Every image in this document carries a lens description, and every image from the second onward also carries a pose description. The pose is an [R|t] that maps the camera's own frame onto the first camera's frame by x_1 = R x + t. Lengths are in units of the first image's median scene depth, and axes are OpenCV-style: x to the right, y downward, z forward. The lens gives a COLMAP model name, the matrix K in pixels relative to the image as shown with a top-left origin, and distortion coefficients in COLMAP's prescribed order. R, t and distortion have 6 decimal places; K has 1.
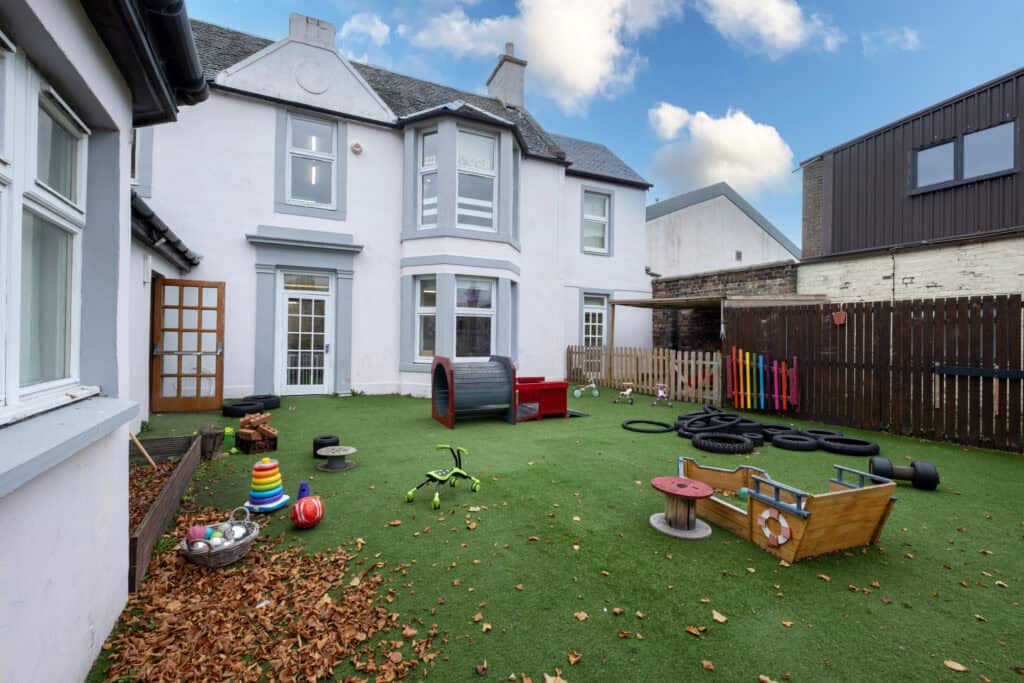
lens RADIAL K [[447.1, 0, 512.0], [0, 447.1, 341.5], [0, 0, 1]] dist [-0.015633, 0.000136]
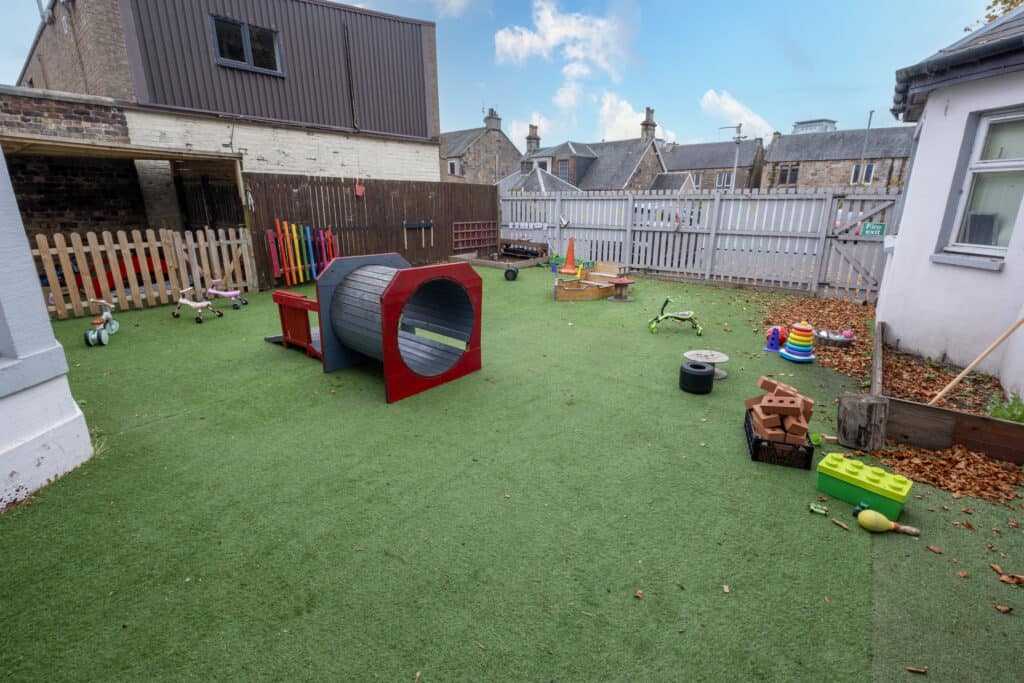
lens RADIAL K [[447.1, 0, 512.0], [0, 447.1, 341.5], [0, 0, 1]] dist [-0.015633, 0.000136]
pose [[-0.400898, -0.288673, 0.869453, -0.513285], [-0.000660, 0.949148, 0.314828, -0.034632], [-0.916123, 0.125640, -0.380702, 0.877049]]
